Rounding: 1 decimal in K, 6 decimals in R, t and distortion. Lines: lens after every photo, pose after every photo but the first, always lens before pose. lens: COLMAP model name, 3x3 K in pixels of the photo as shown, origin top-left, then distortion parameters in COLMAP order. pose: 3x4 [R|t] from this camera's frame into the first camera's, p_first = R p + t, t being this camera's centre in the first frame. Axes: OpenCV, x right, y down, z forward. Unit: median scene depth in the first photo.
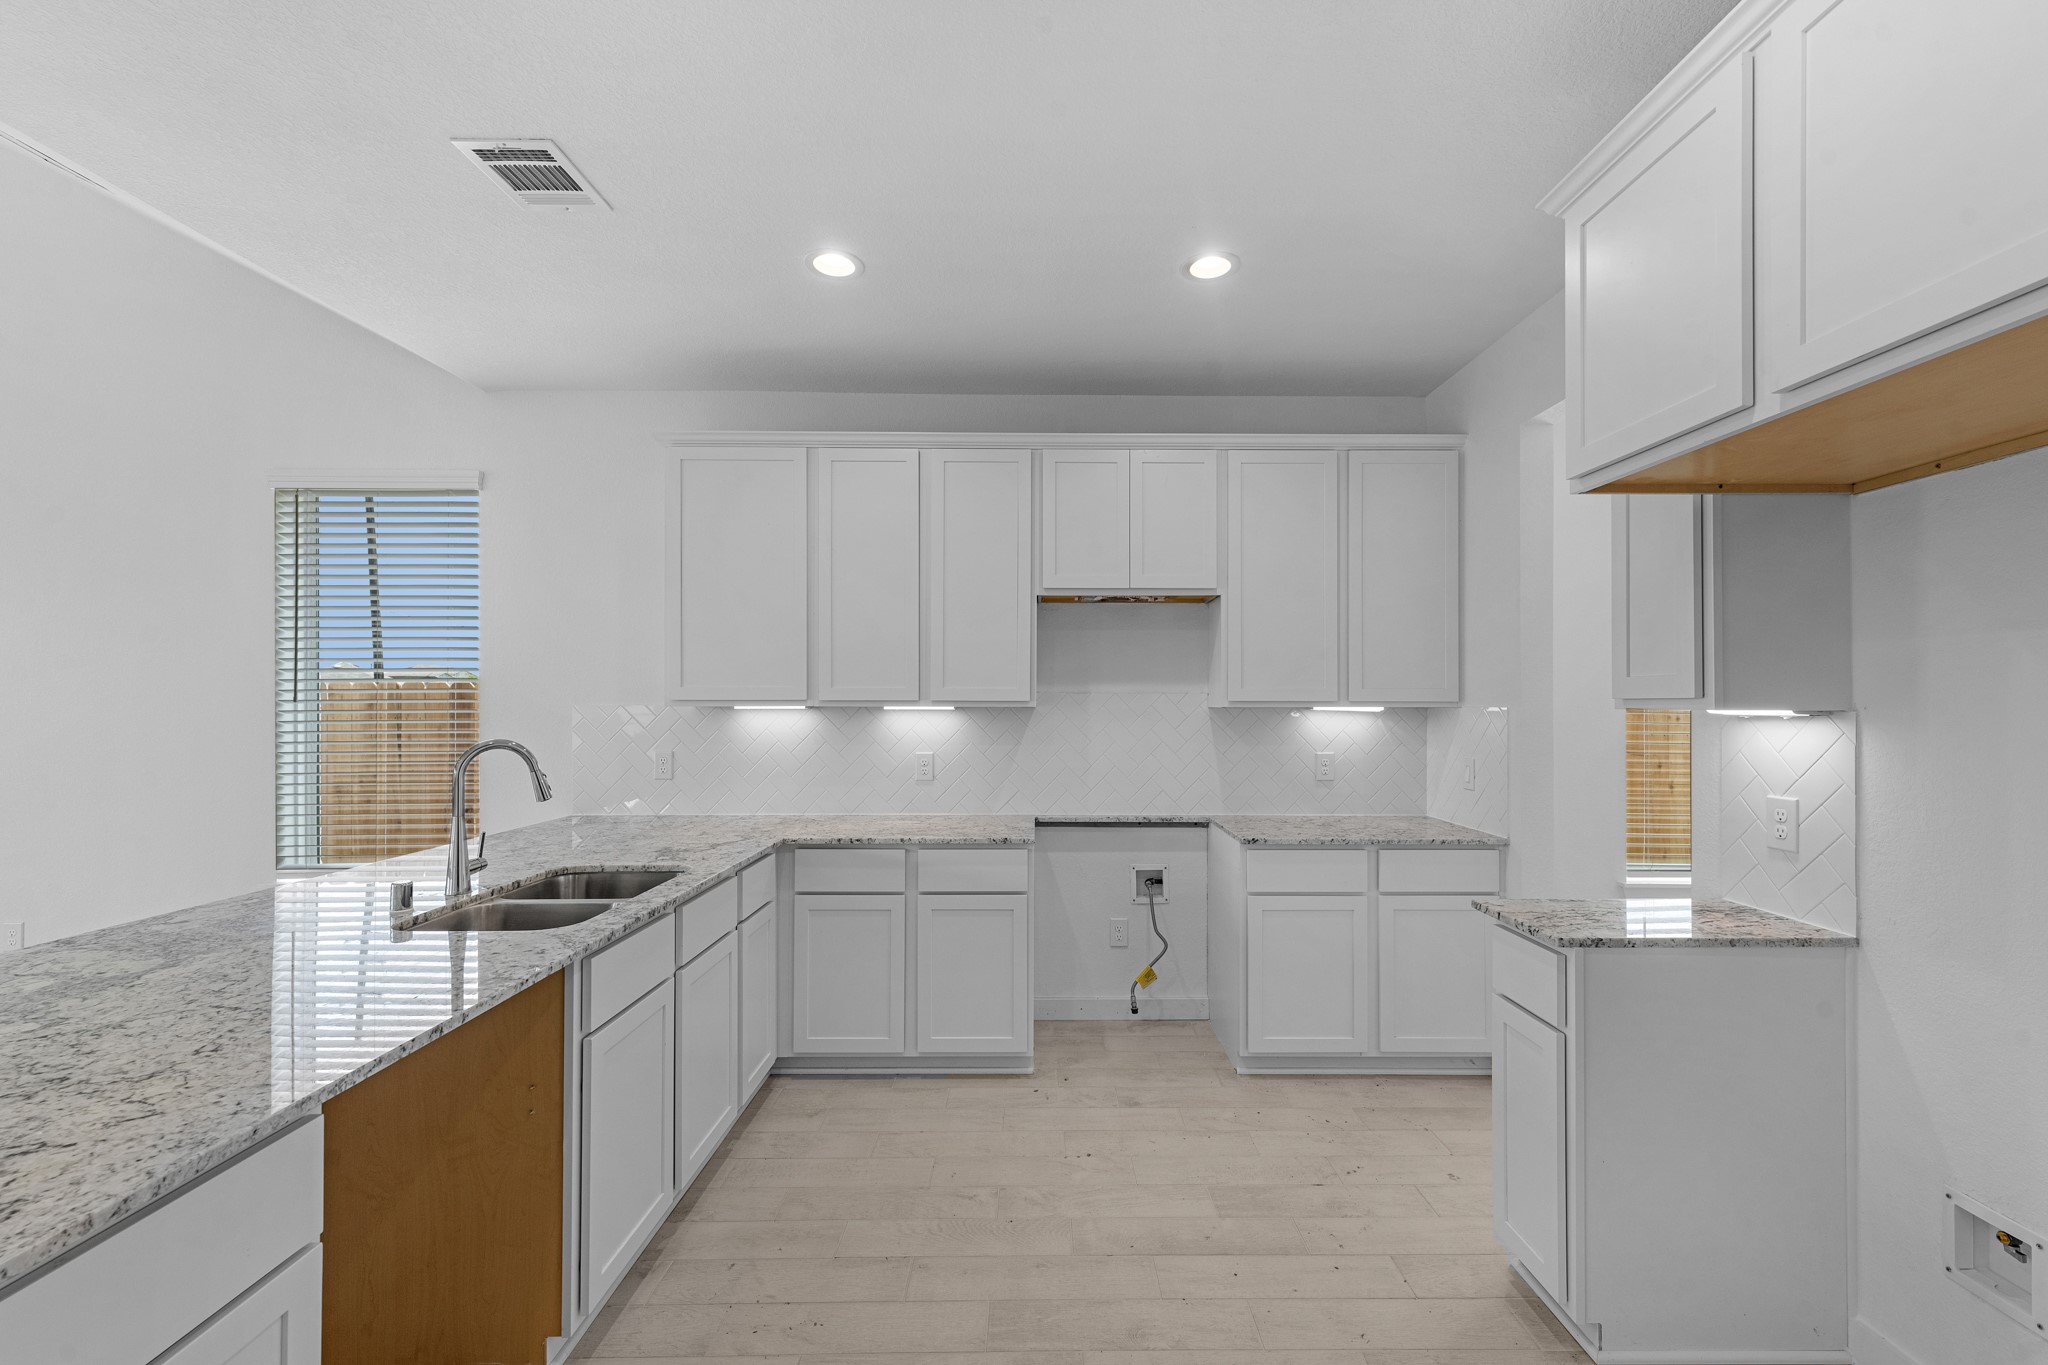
lens RADIAL K [[832.6, 0, 1026.5], [0, 832.6, 698.1], [0, 0, 1]] dist [0.010504, 0.000346]
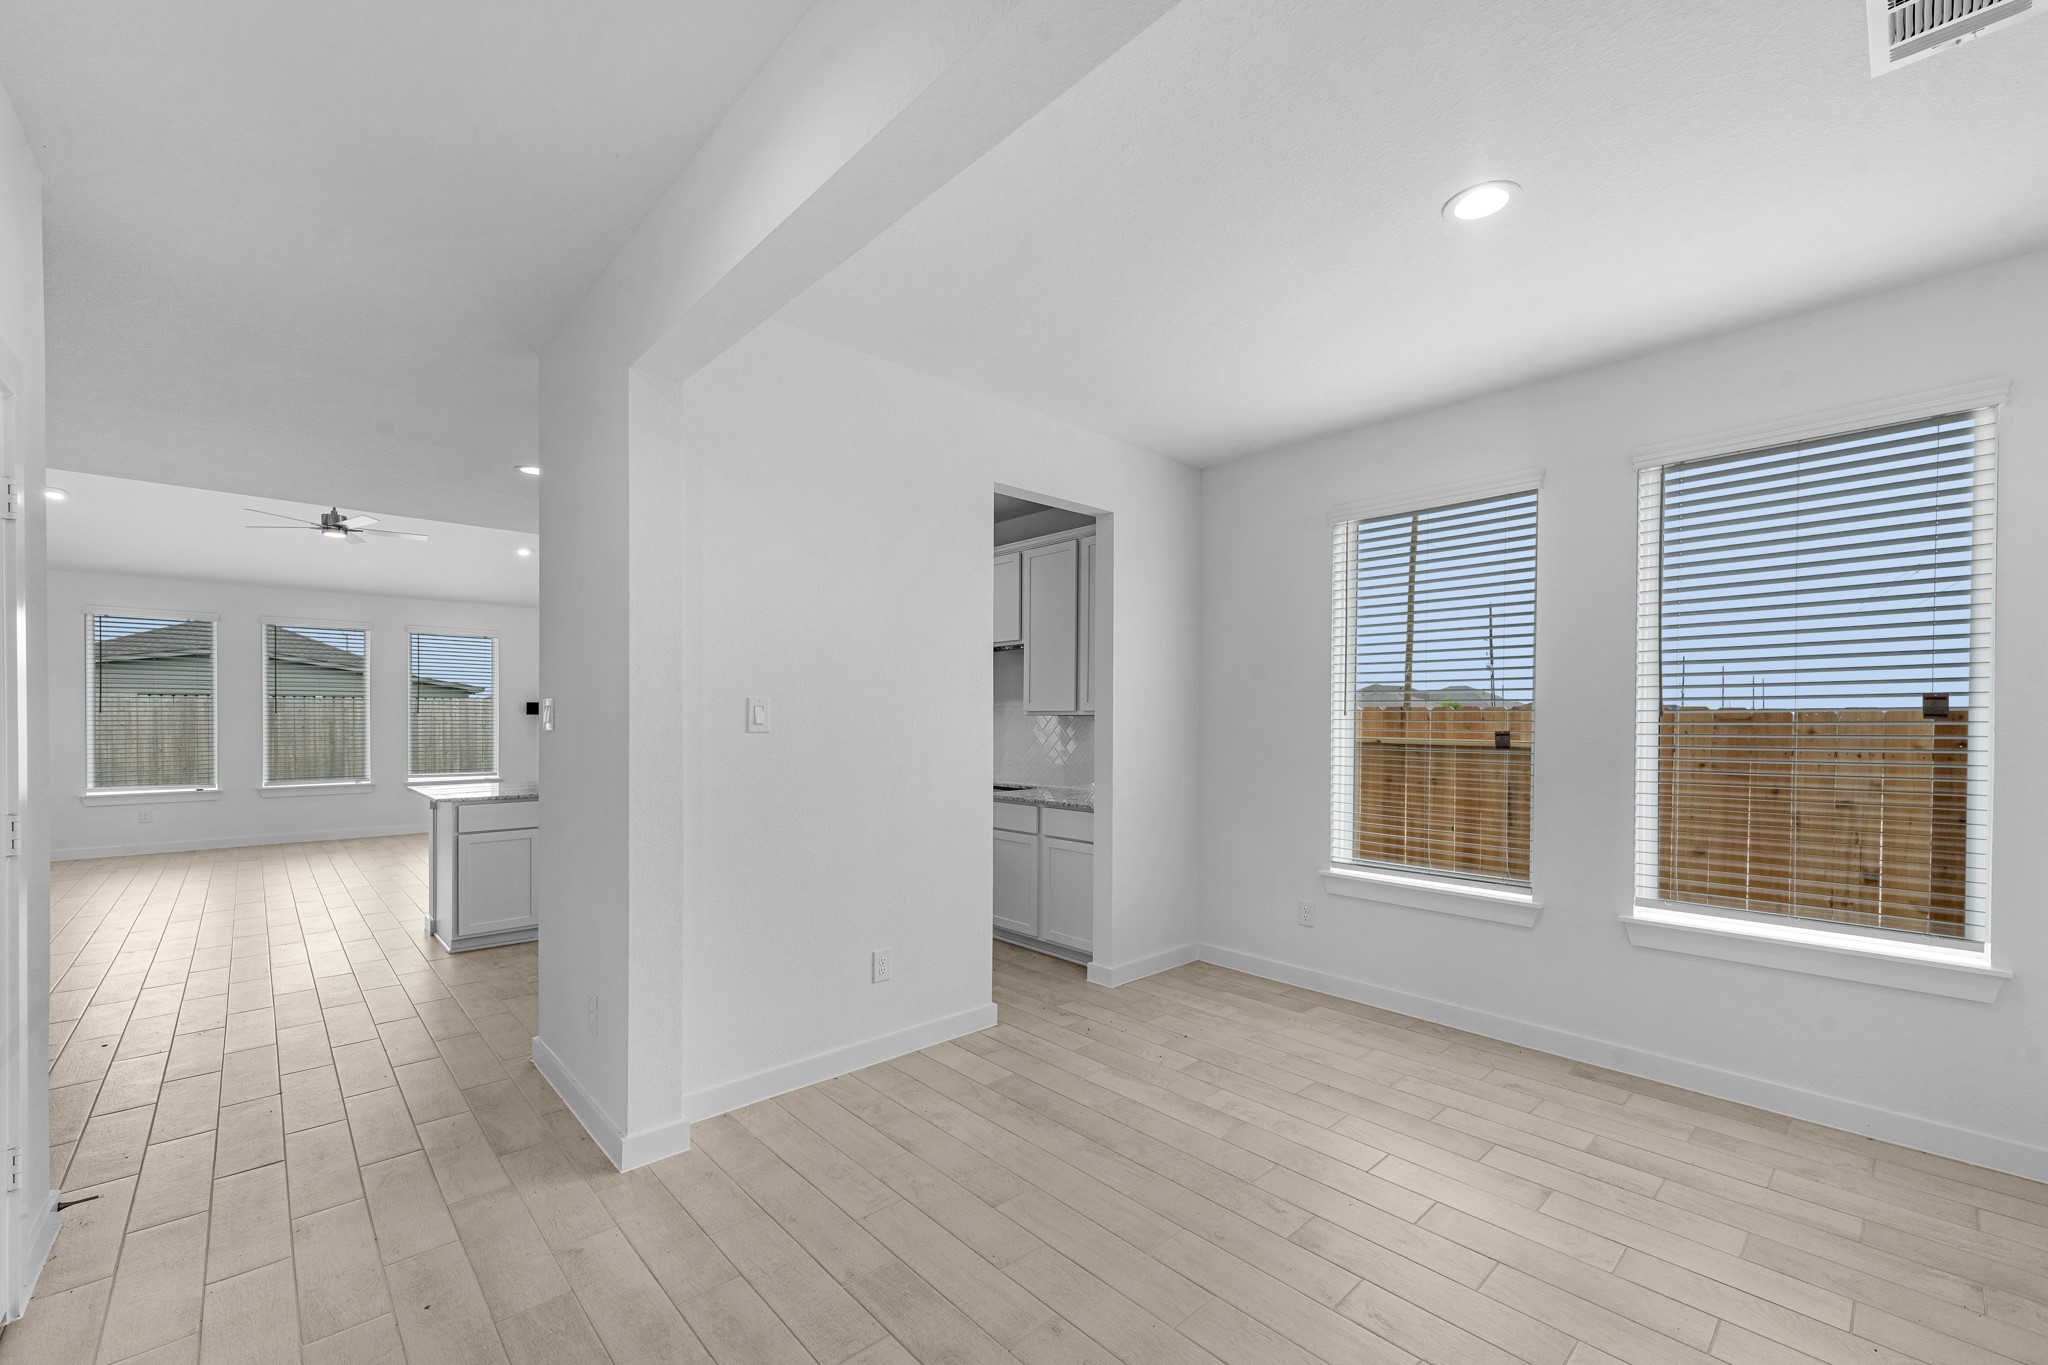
lens RADIAL K [[832.6, 0, 1033.9], [0, 832.6, 702.5], [0, 0, 1]] dist [0.010504, 0.000346]
pose [[0.679004, -0.005730, -0.734112, 1.193277], [0.008871, 0.999961, 0.000400, -0.012870], [0.734081, -0.006784, 0.679029, -0.061795]]
